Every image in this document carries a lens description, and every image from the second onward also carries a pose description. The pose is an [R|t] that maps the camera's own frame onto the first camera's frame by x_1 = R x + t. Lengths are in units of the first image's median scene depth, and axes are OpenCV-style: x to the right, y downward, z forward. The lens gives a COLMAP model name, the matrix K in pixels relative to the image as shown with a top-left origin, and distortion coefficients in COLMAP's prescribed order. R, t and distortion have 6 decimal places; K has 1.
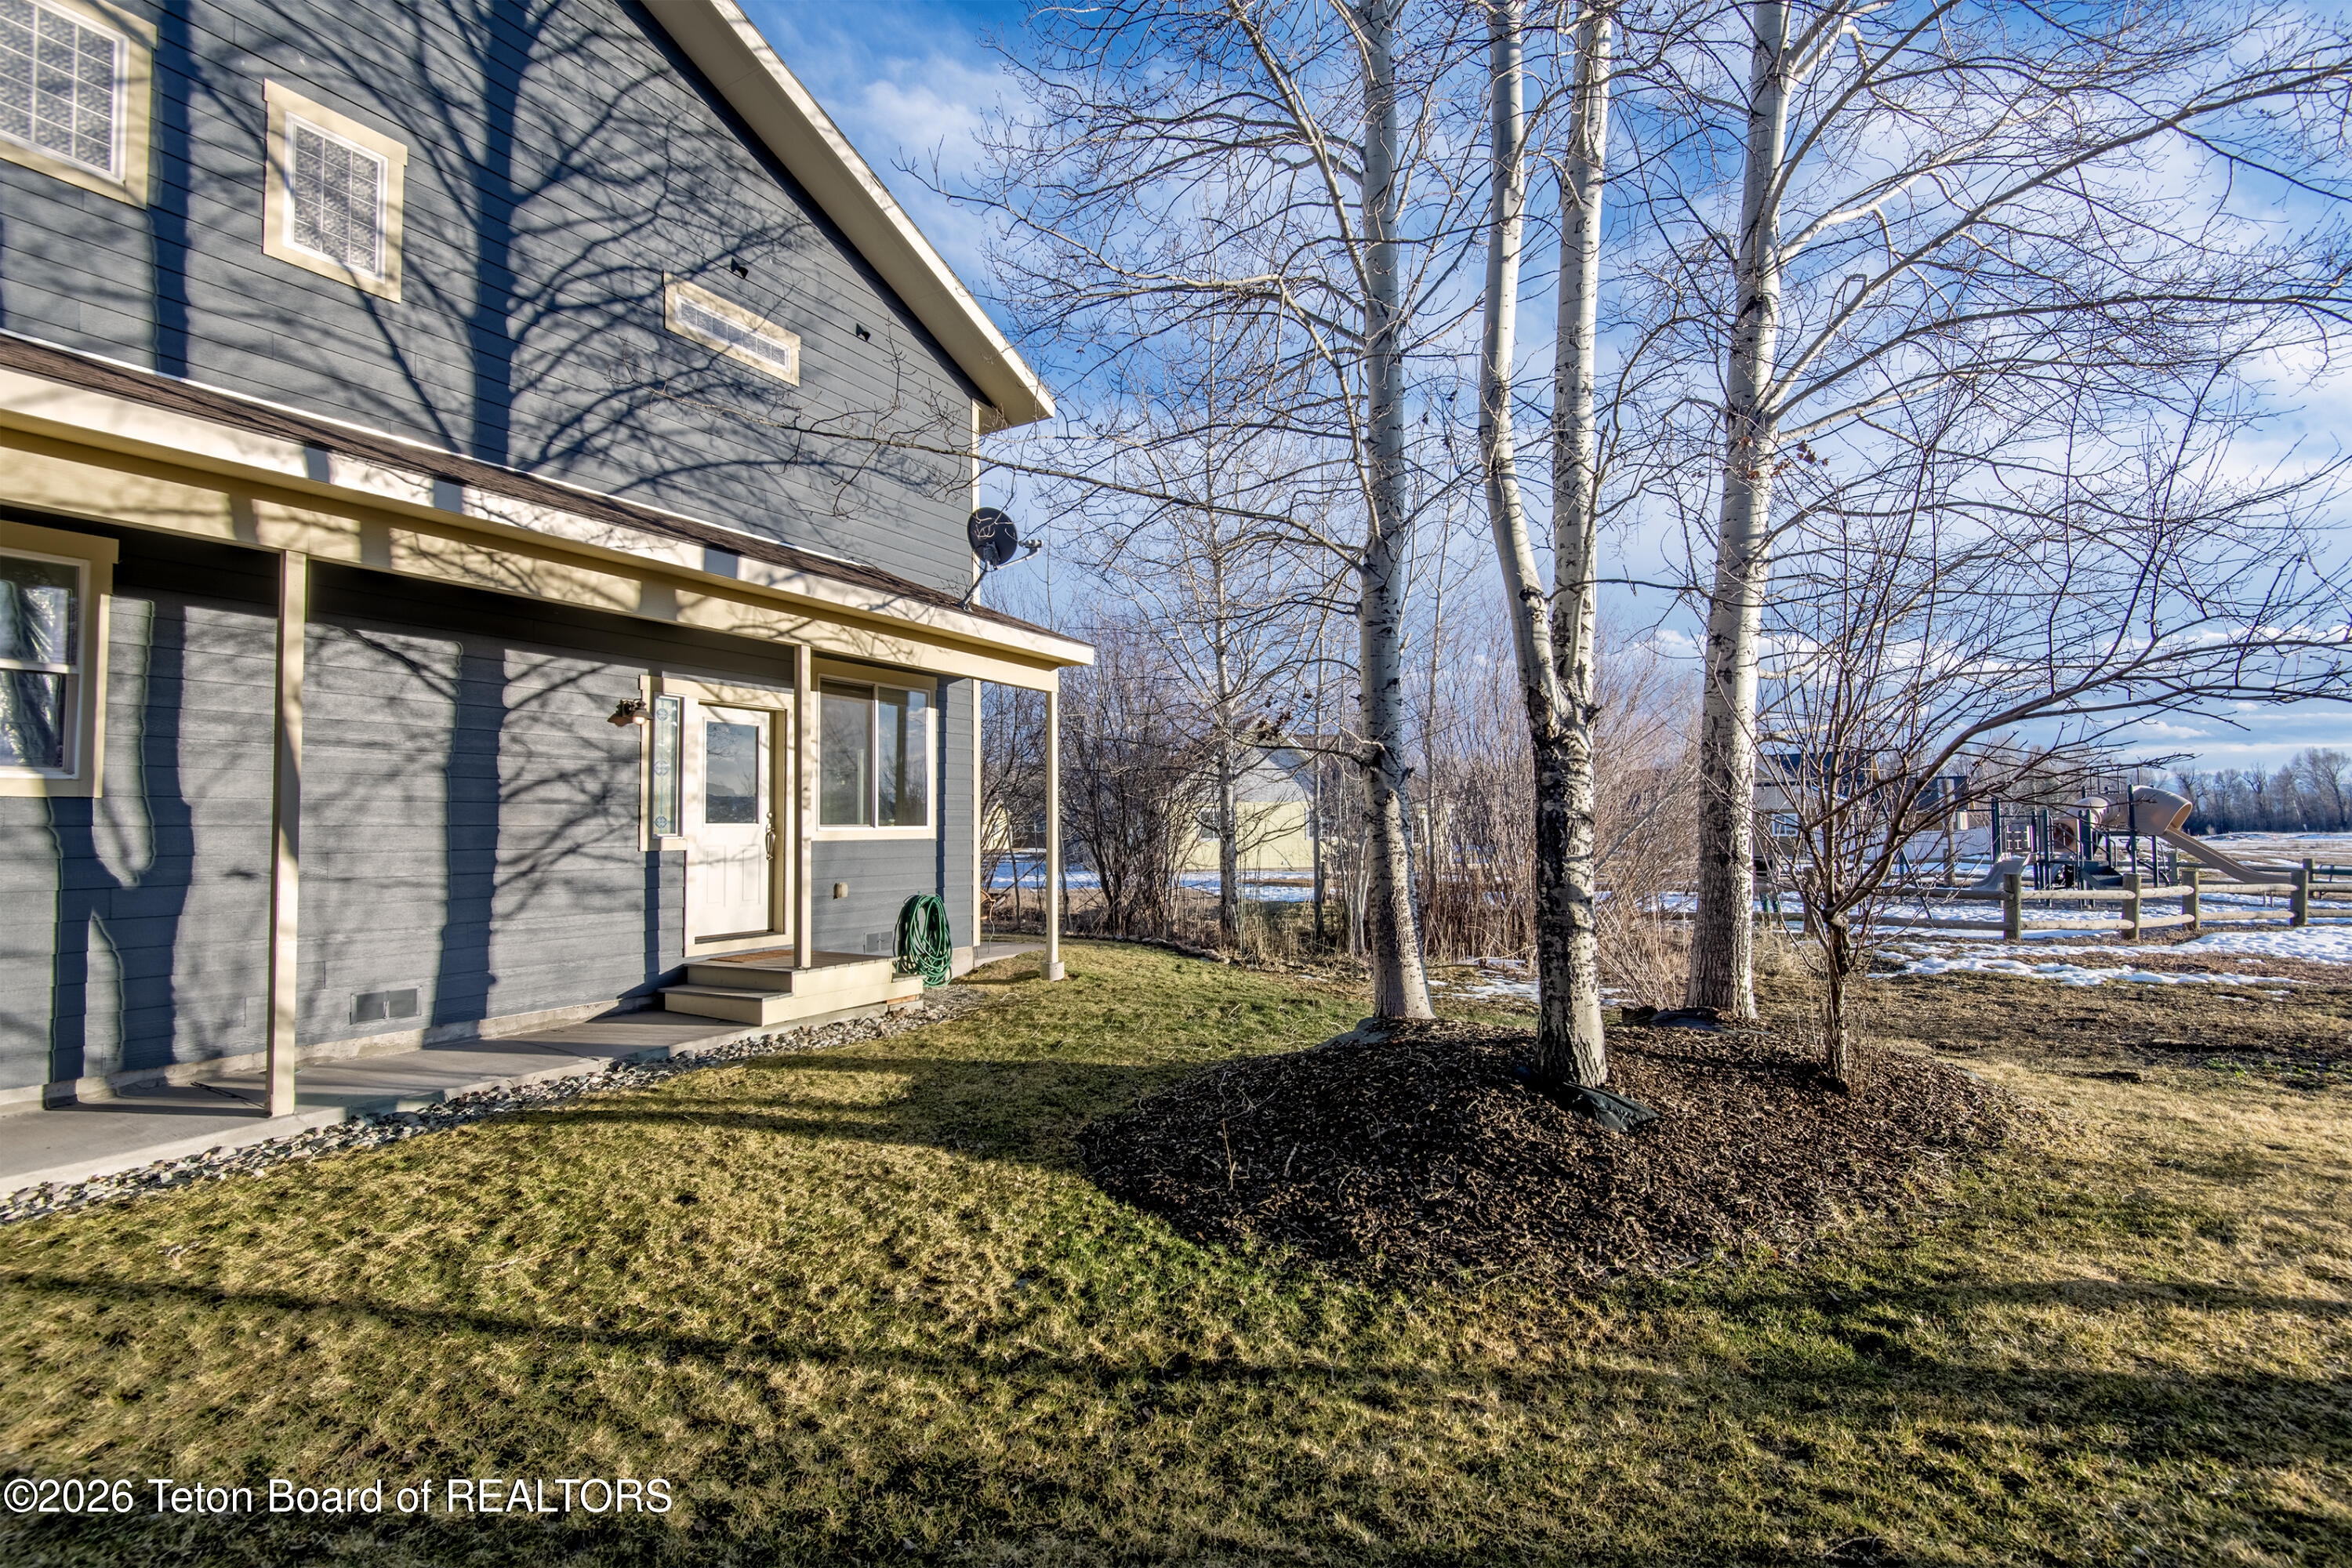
lens RADIAL K [[1065.7, 0, 1179.8], [0, 1065.7, 779.7], [0, 0, 1]] dist [-0.000444, -0.002747]
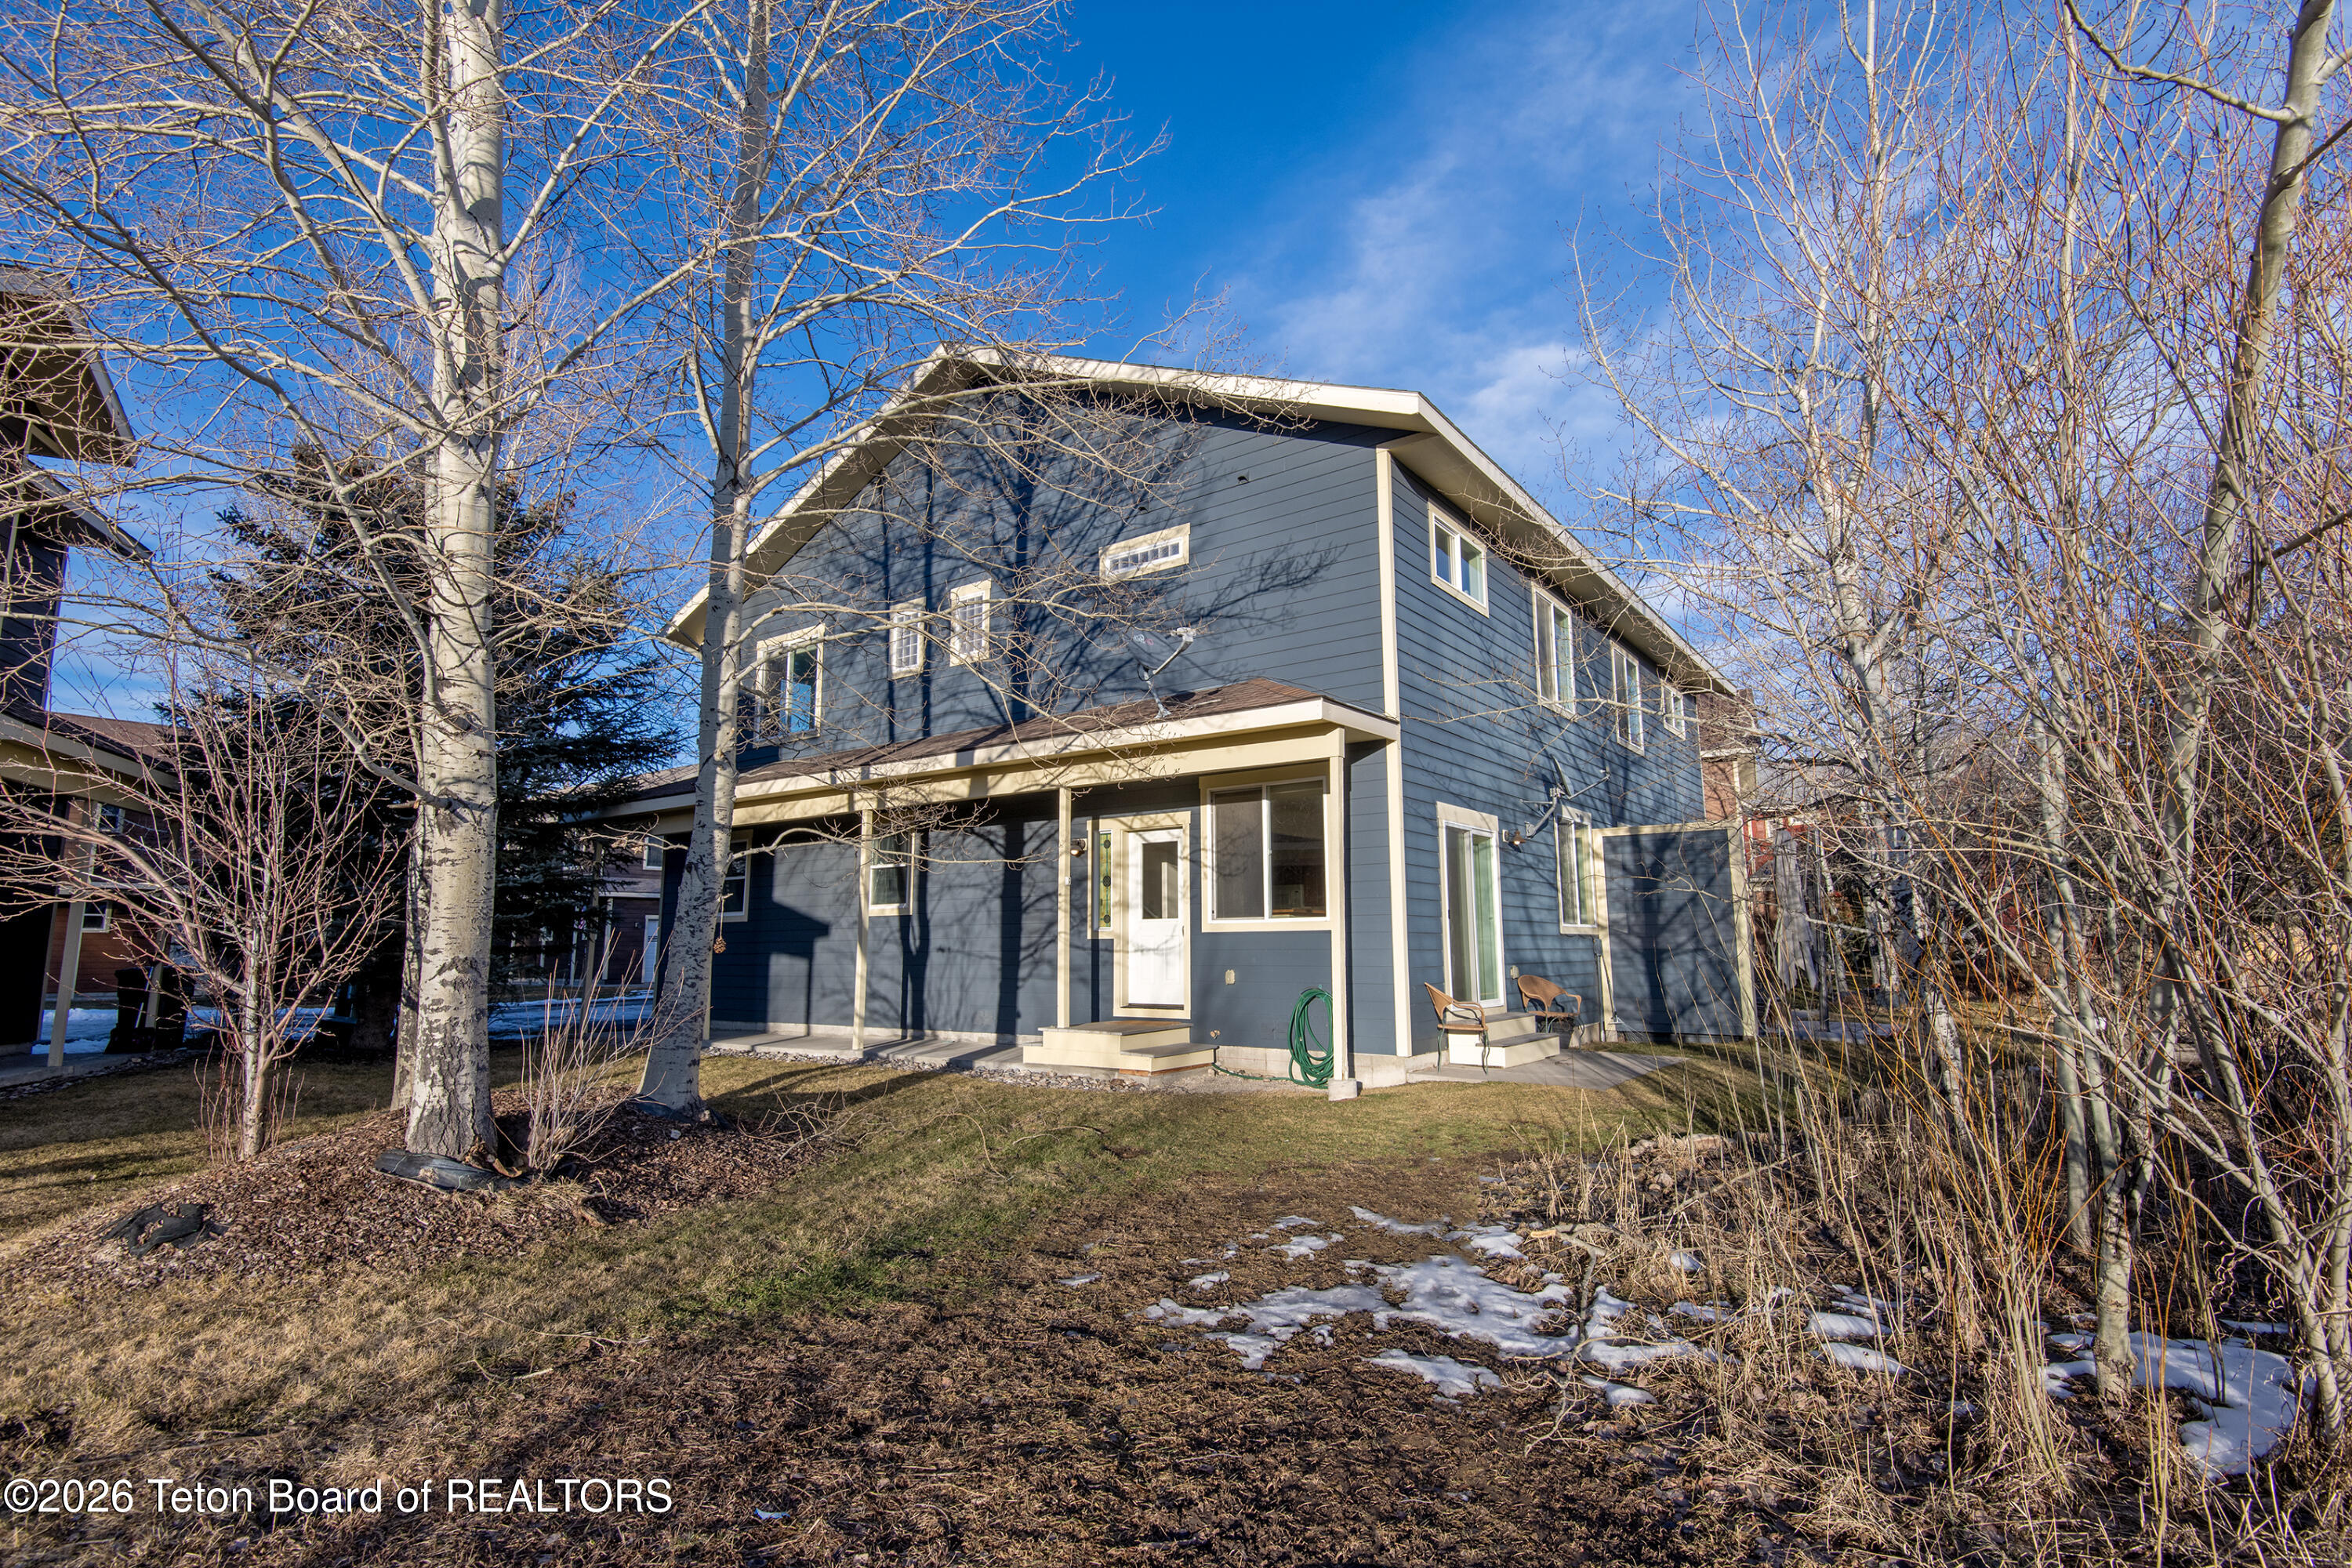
lens RADIAL K [[1123.5, 0, 1175.7], [0, 1123.5, 793.7], [0, 0, 1]] dist [-0.003604, -0.001692]
pose [[-0.100201, -0.148793, -0.983779, 1.129435], [0.050551, 0.986716, -0.154386, 0.121766], [0.993682, -0.065201, -0.091348, 1.386203]]
